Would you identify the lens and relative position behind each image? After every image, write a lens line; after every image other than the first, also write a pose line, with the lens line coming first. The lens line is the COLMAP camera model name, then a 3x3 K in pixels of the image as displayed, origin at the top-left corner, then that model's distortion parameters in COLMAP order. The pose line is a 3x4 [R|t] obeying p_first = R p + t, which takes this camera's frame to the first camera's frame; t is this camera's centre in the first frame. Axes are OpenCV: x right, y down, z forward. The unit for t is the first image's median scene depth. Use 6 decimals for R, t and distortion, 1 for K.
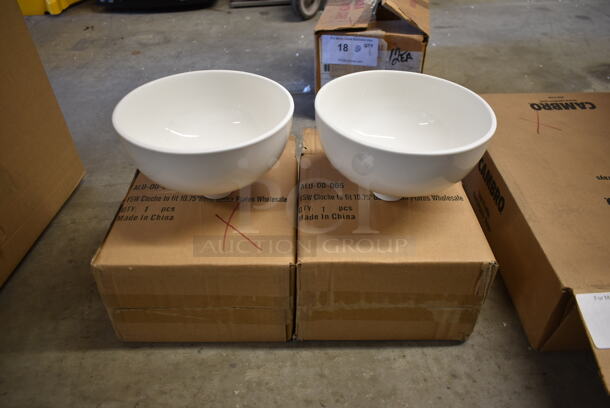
lens RADIAL K [[465.0, 0, 307.4], [0, 465.0, 200.9], [0, 0, 1]] dist [-0.023142, 0.011765]
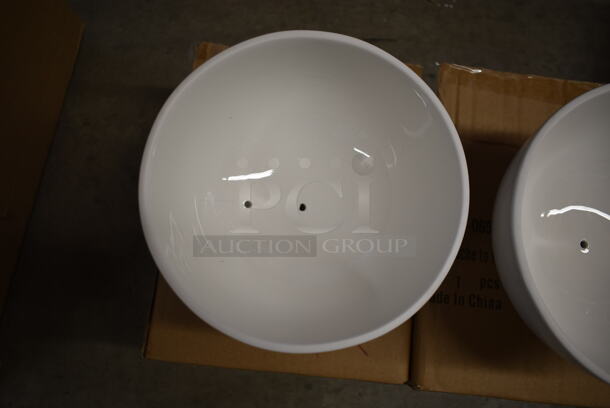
lens RADIAL K [[465.0, 0, 306.2], [0, 465.0, 205.7], [0, 0, 1]] dist [-0.023142, 0.011765]
pose [[0.993871, 0.110524, -0.002229, -0.186034], [-0.082369, 0.753836, 0.651880, -0.461413], [0.073729, -0.647701, 0.758319, 0.498296]]
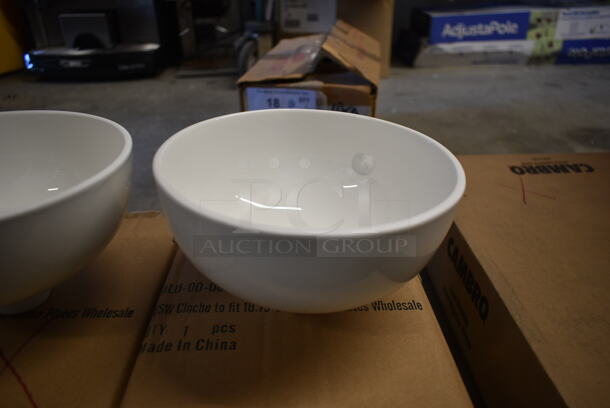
lens RADIAL K [[465.0, 0, 306.6], [0, 465.0, 202.3], [0, 0, 1]] dist [-0.023142, 0.011765]
pose [[0.999036, -0.010901, 0.042521, 0.151811], [0.017924, 0.985542, -0.168481, -0.037869], [-0.040070, 0.169081, 0.984787, 0.363817]]
